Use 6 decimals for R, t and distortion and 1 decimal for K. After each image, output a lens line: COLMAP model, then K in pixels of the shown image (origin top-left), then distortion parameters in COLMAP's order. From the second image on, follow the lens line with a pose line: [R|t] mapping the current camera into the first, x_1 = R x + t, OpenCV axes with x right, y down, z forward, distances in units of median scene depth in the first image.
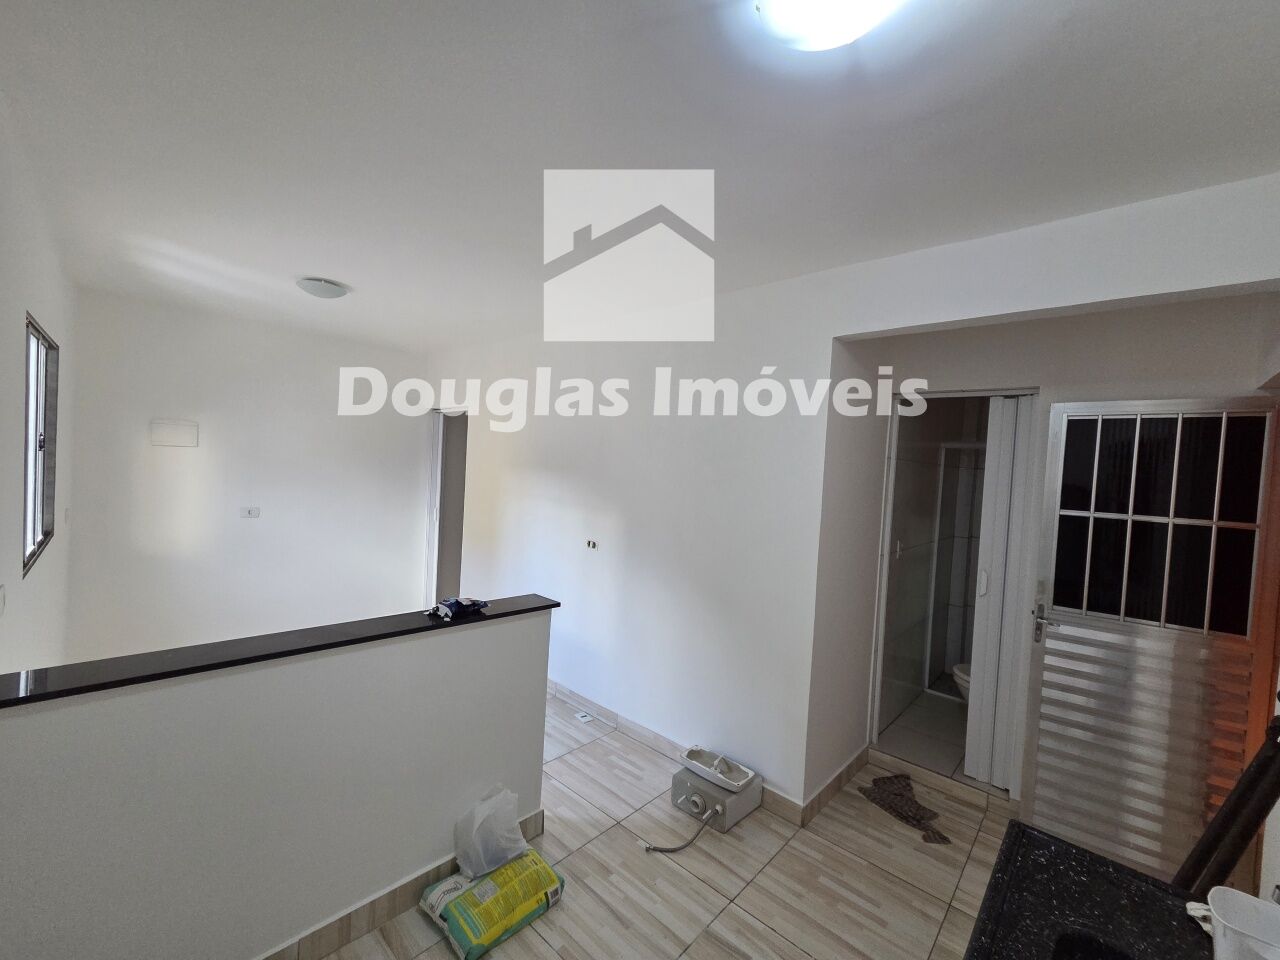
lens RADIAL K [[516.3, 0, 635.1], [0, 516.3, 477.1], [0, 0, 1]] dist [0.003662, 0.000263]
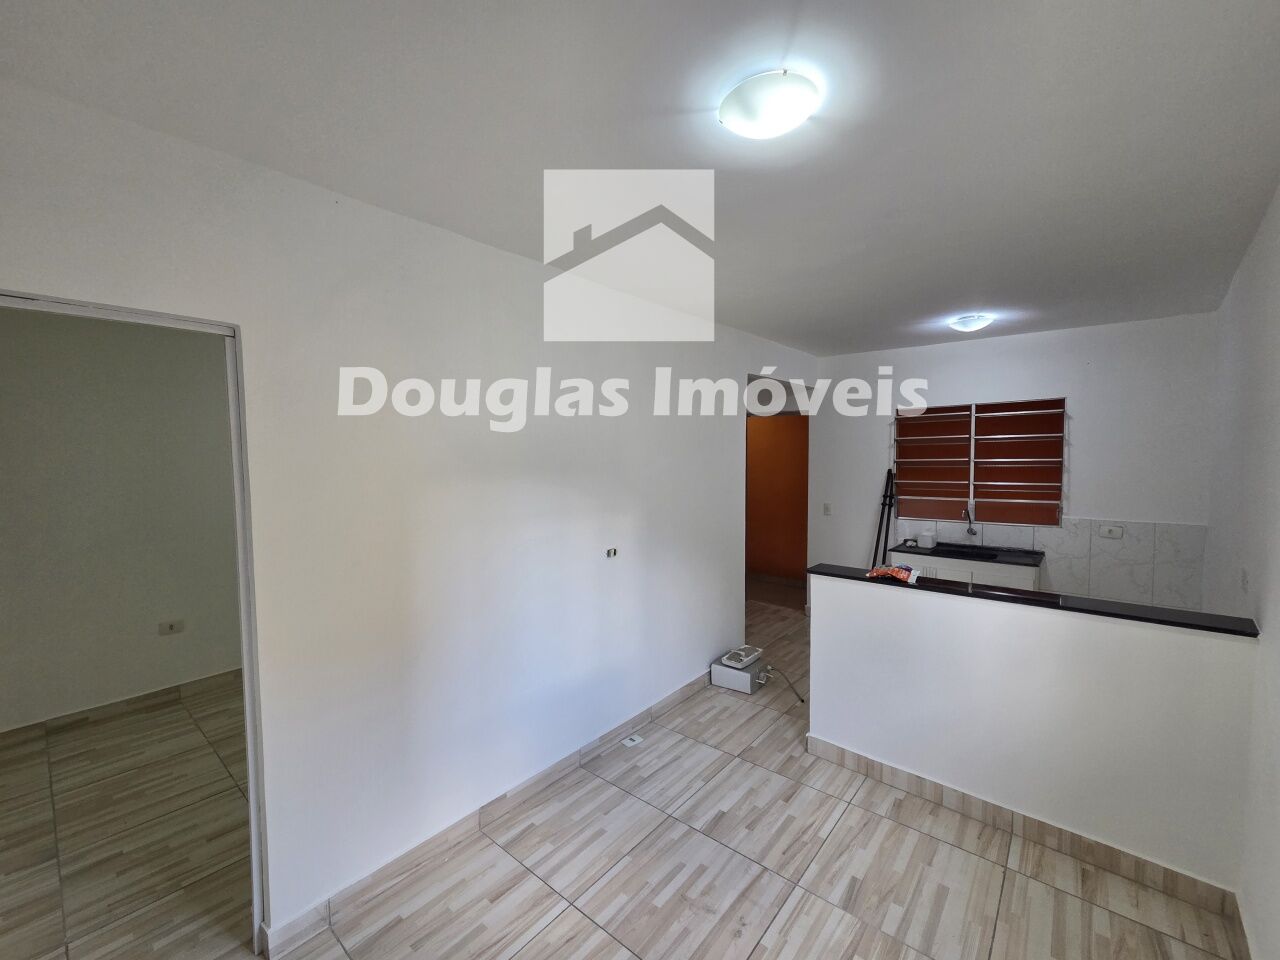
lens RADIAL K [[516.3, 0, 632.6], [0, 516.3, 483.5], [0, 0, 1]] dist [0.003662, 0.000263]
pose [[-0.027548, -0.100407, 0.994565, -0.951108], [0.038511, 0.994097, 0.101426, -0.072463], [-0.998878, 0.041096, -0.023518, 1.003338]]
